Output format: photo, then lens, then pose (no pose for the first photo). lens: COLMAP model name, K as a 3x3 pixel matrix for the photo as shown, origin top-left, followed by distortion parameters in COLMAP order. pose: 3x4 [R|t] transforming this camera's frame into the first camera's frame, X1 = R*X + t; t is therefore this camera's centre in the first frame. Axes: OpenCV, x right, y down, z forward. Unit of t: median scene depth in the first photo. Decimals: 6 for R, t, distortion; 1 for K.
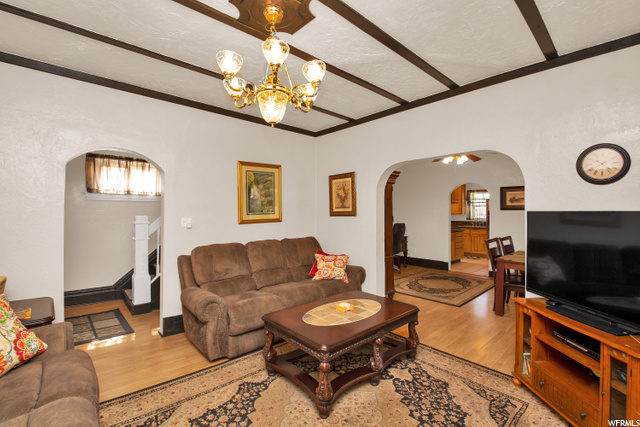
lens RADIAL K [[288.5, 0, 320.0], [0, 288.5, 213.5], [0, 0, 1]] dist [0.000808, -0.000110]
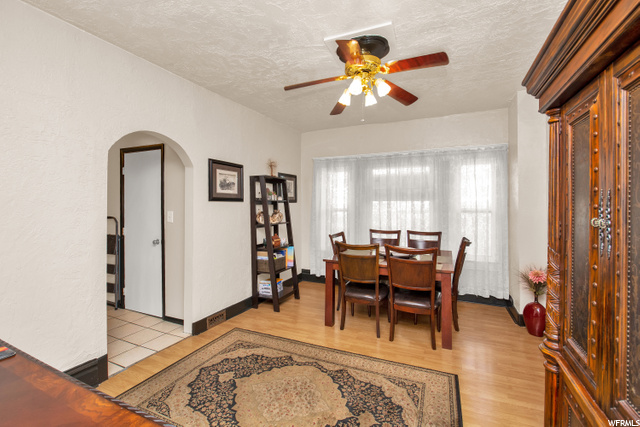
lens RADIAL K [[281.6, 0, 321.3], [0, 281.6, 207.8], [0, 0, 1]] dist [-0.000491, -0.000134]
pose [[-0.397204, 0.005354, 0.917715, 0.087380], [0.005111, 0.999980, -0.003622, 0.004500], [-0.917716, 0.003251, -0.397224, 1.369289]]
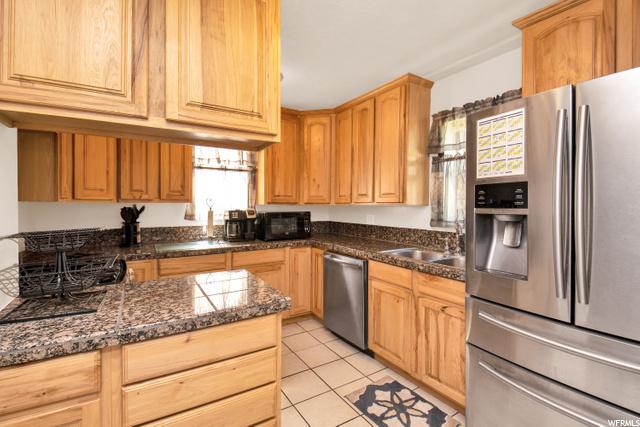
lens RADIAL K [[295.8, 0, 319.8], [0, 295.8, 208.9], [0, 0, 1]] dist [0.001116, -0.008148]
pose [[0.983683, 0.005784, -0.179818, 1.017005], [-0.004448, 0.999959, 0.007836, 0.010714], [0.179856, -0.006908, 0.983669, 1.585718]]
